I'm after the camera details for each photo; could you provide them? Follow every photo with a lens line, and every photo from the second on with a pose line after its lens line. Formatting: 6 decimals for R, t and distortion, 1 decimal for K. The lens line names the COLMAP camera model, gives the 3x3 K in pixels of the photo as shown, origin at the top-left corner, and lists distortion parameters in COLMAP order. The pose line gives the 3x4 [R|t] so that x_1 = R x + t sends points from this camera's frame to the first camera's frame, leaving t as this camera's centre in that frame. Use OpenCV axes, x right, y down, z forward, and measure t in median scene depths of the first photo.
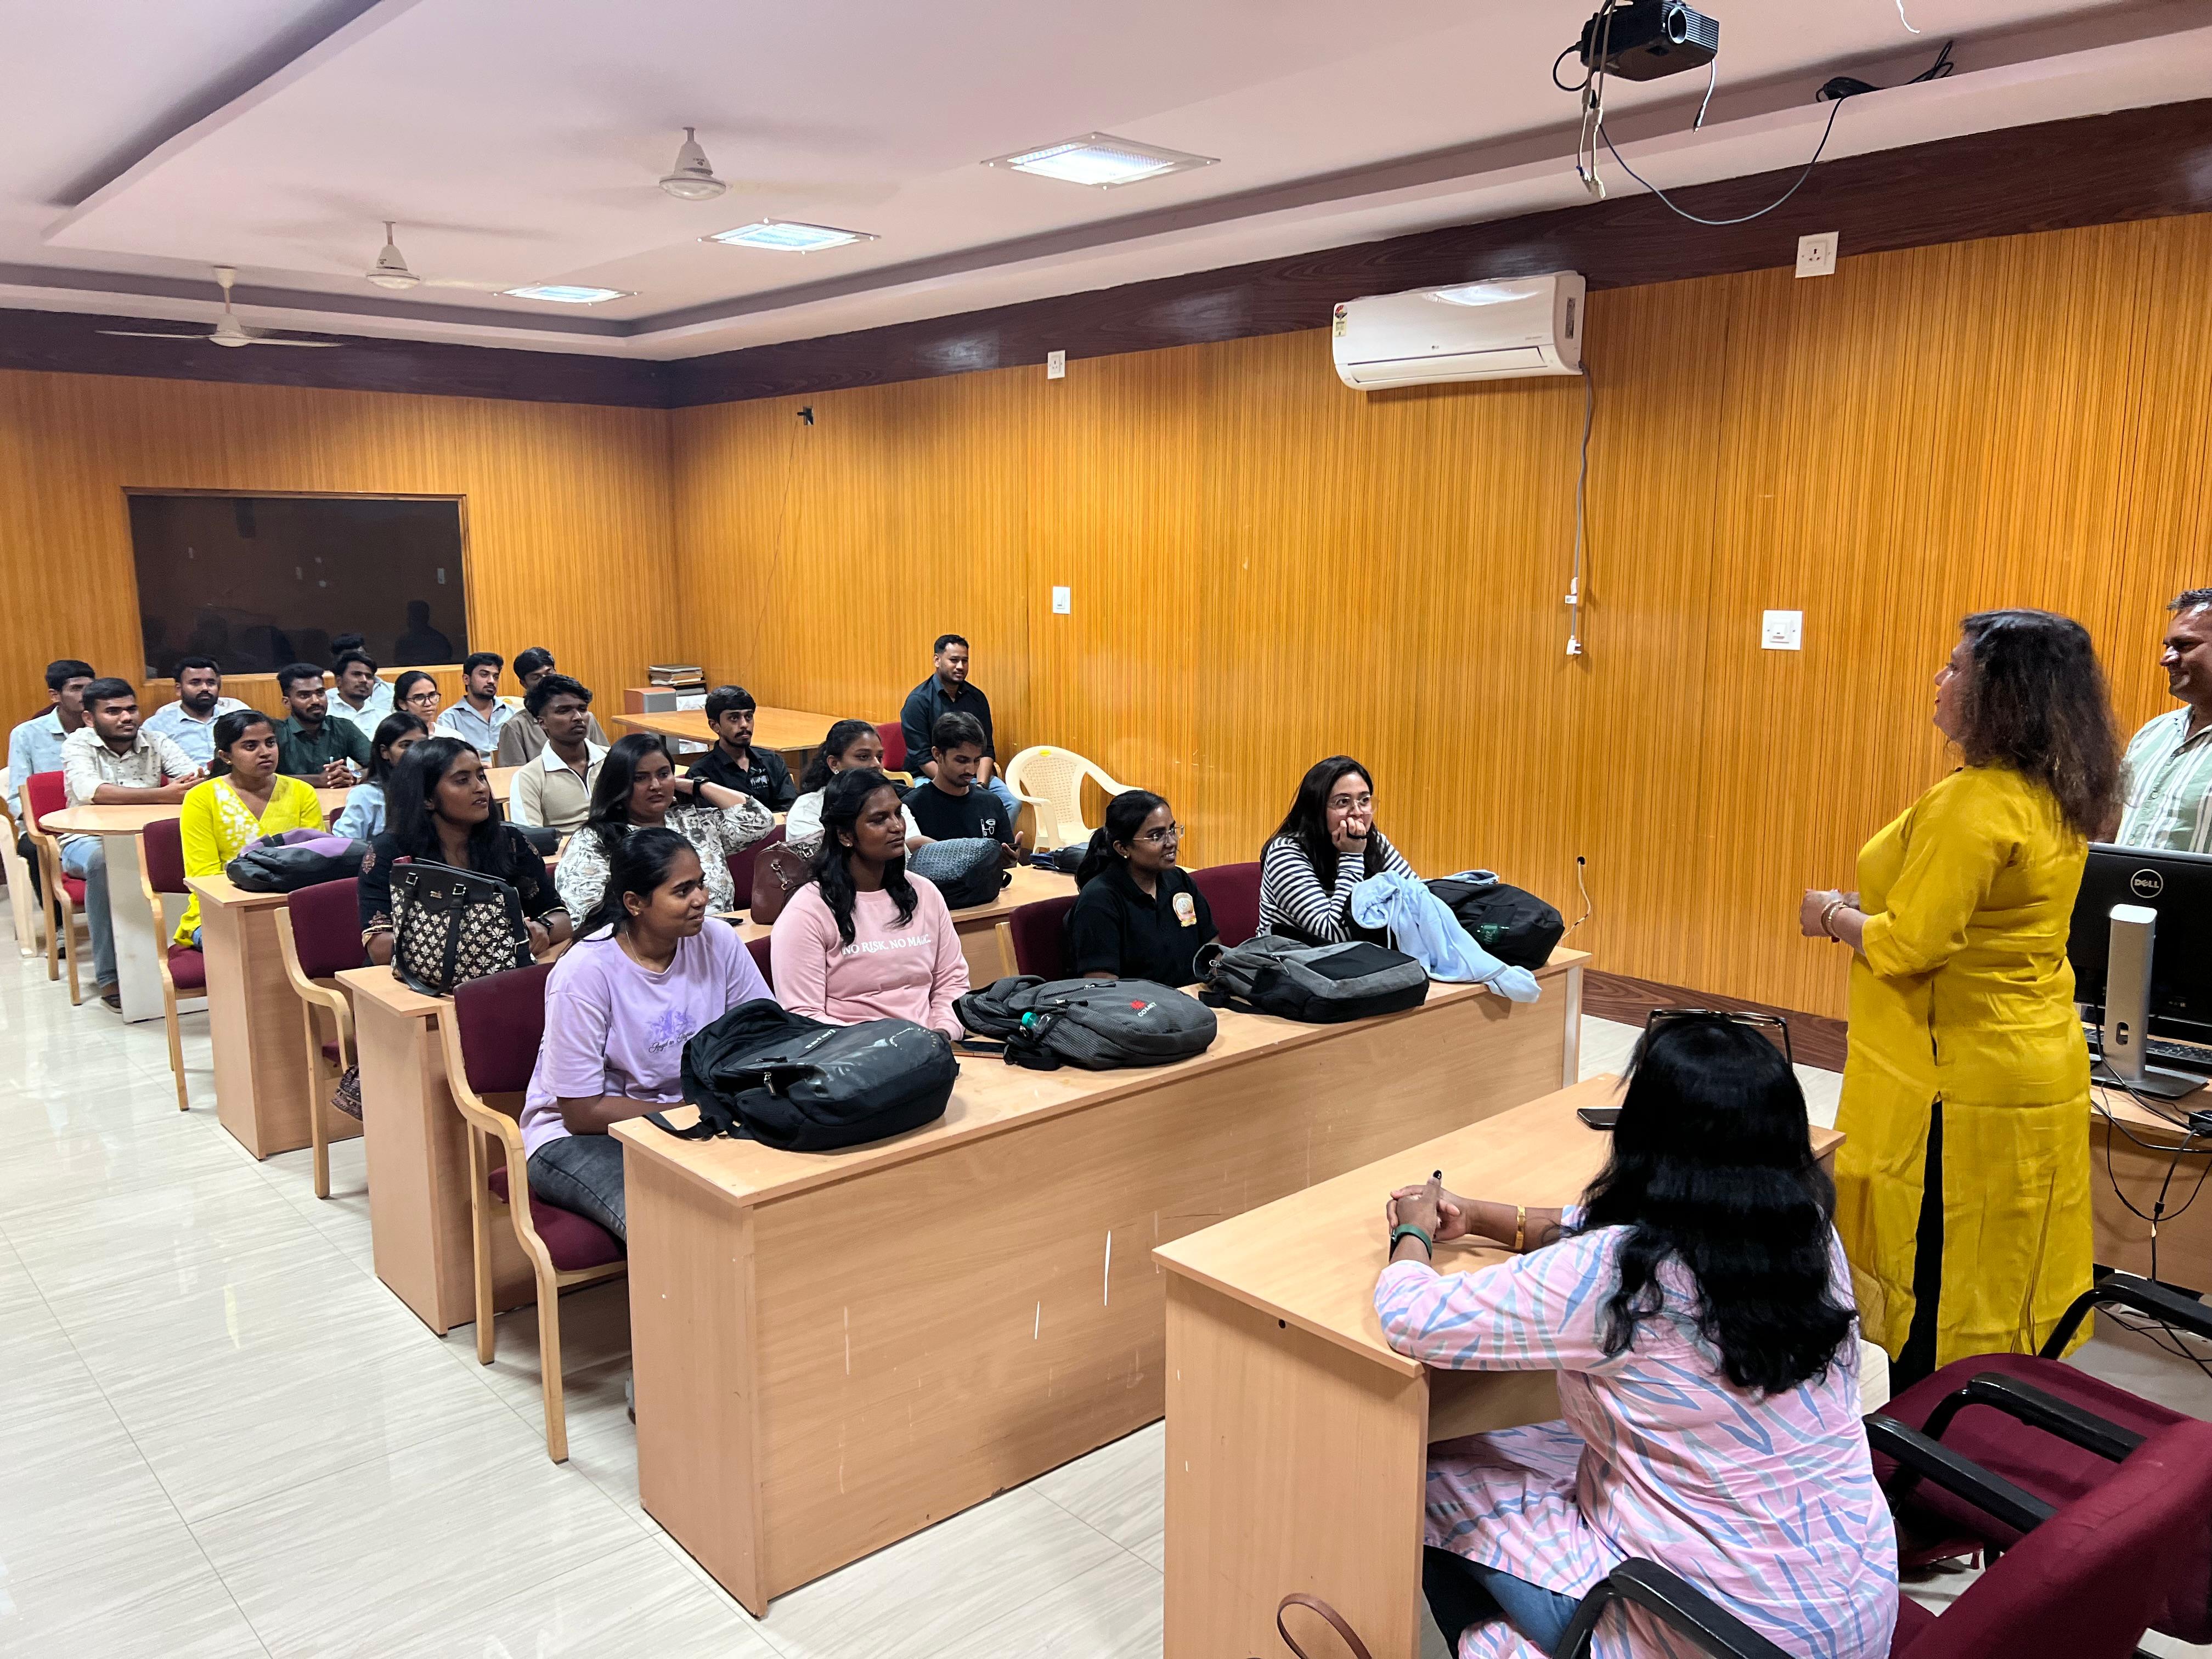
lens RADIAL K [[1648.3, 0, 1088.7], [0, 1648.3, 833.4], [0, 0, 1]] dist [0.056120, -0.071537]
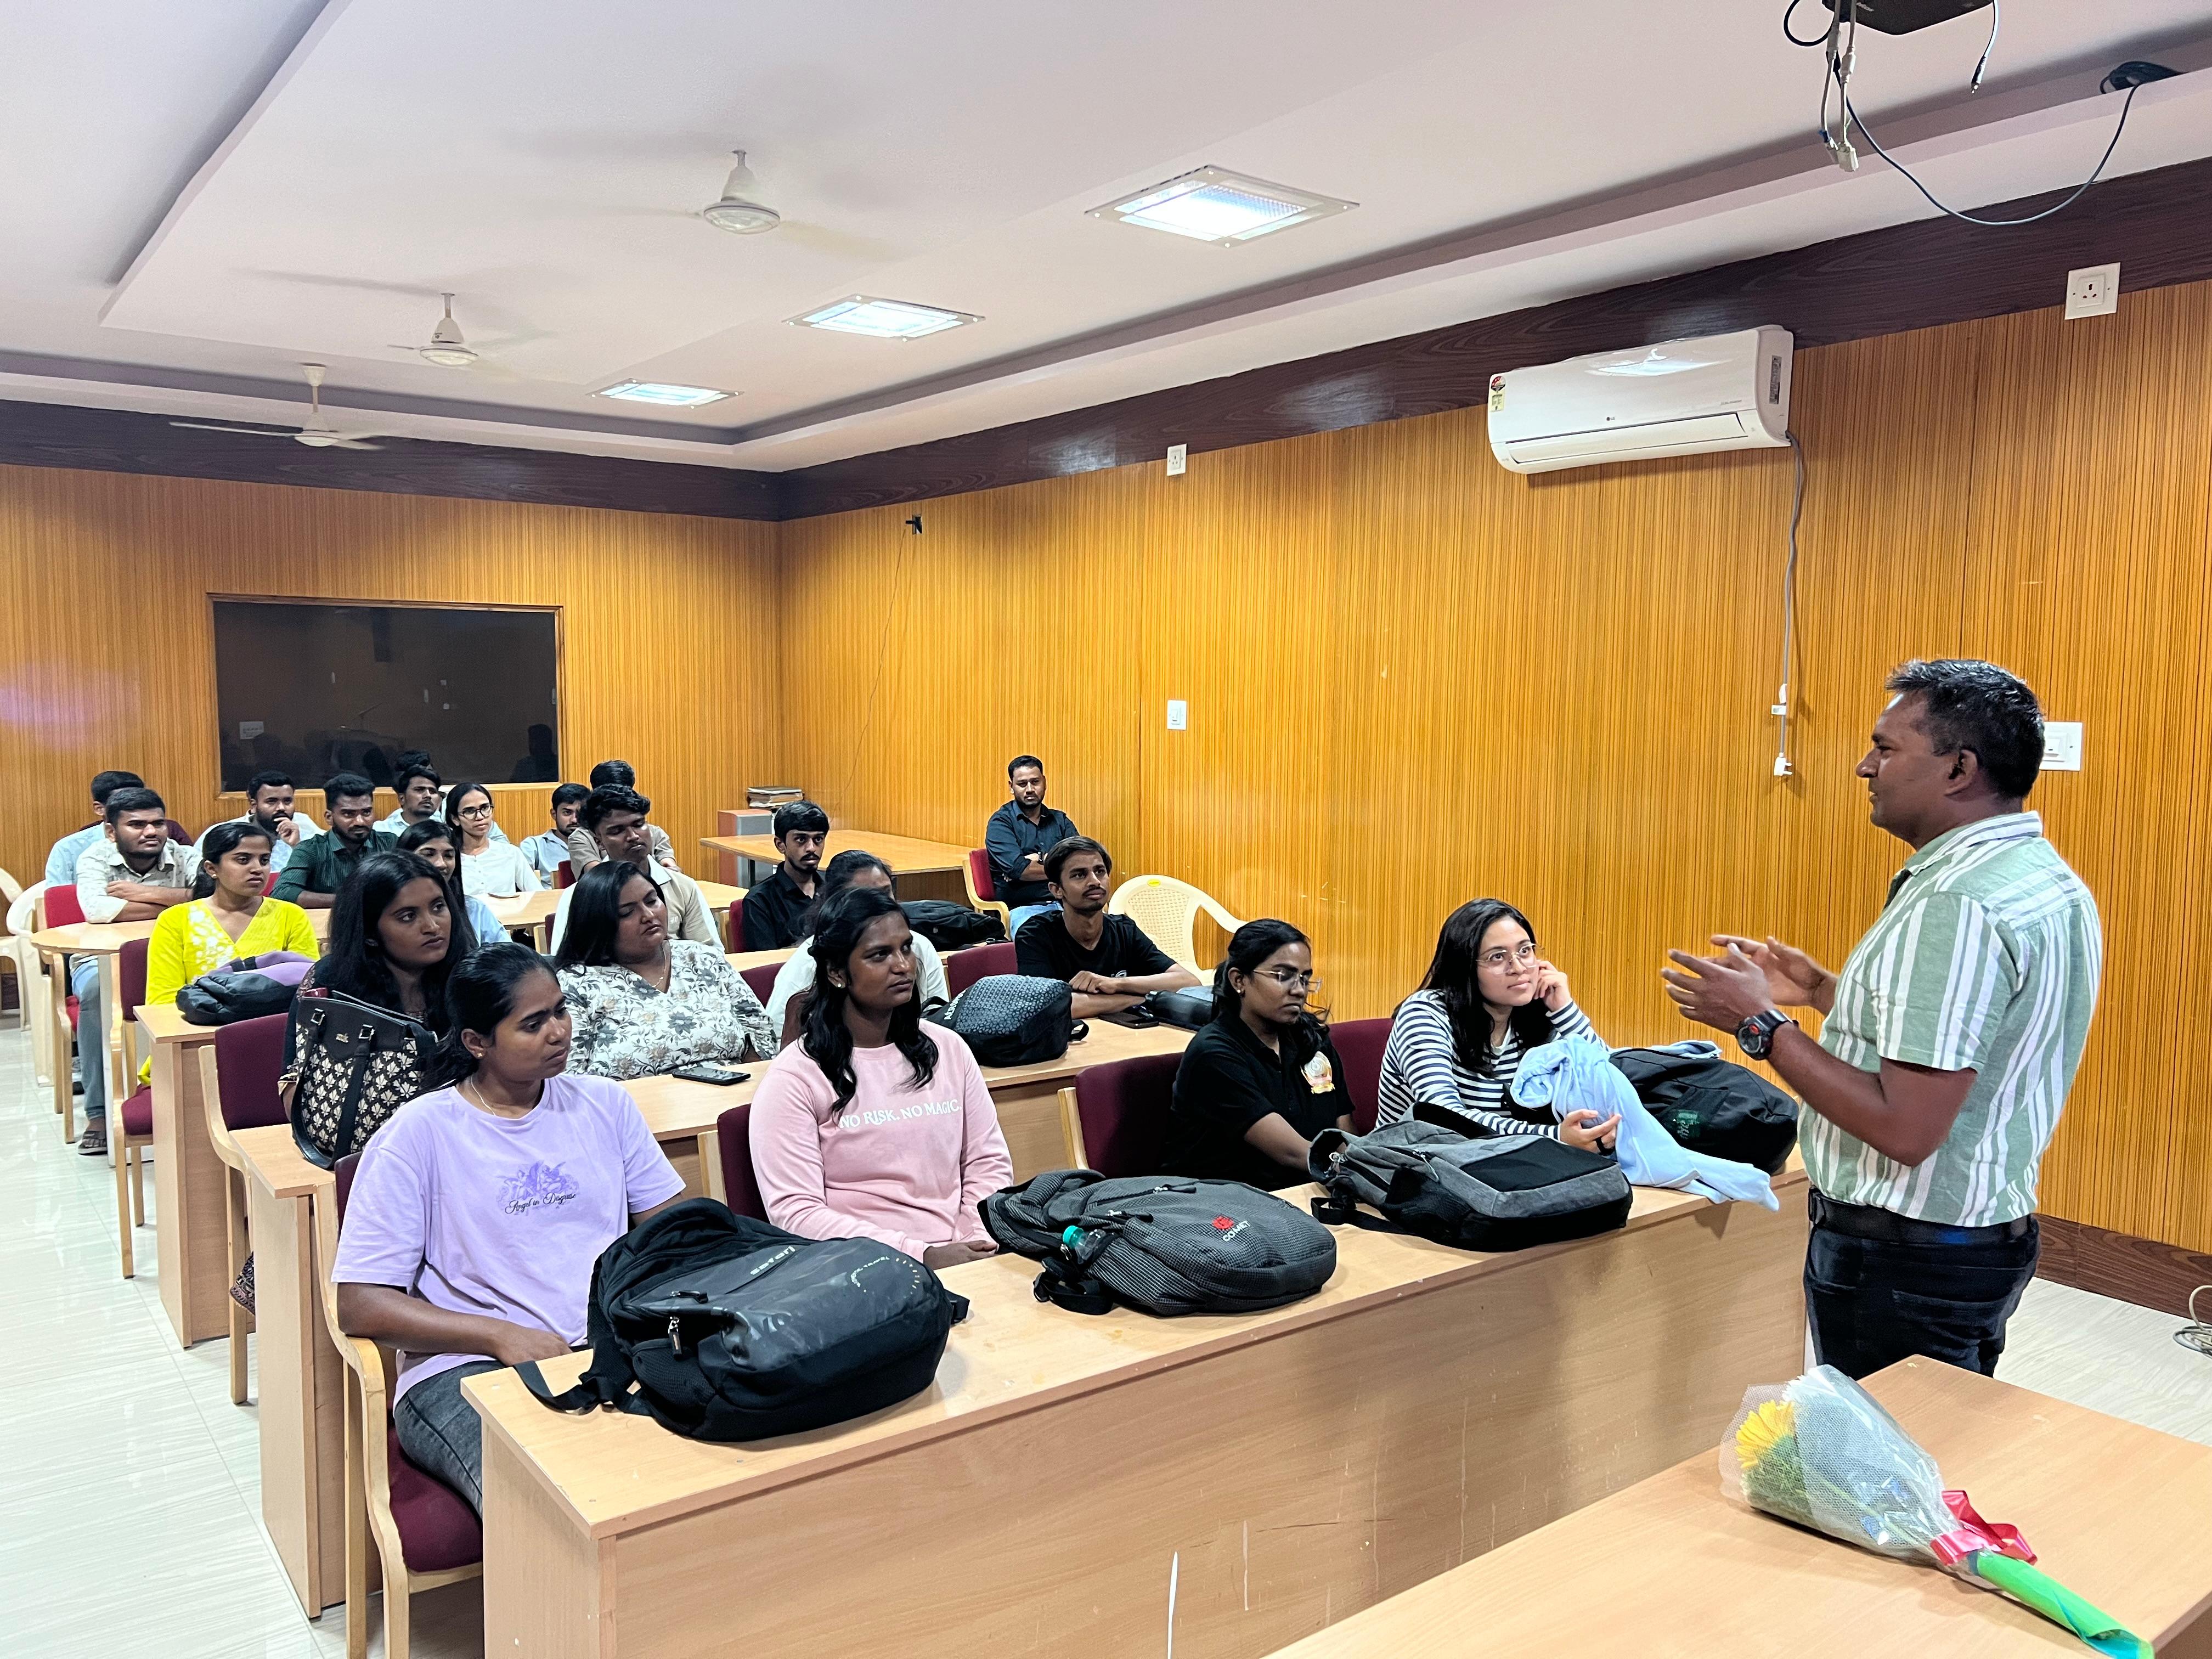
lens RADIAL K [[1648.3, 0, 1088.7], [0, 1648.3, 833.4], [0, 0, 1]] dist [0.056120, -0.071537]
pose [[0.996389, 0.016166, -0.083356, 0.015438], [-0.023140, 0.996248, -0.083390, -0.001335], [0.081695, 0.085018, 0.993025, 0.147282]]
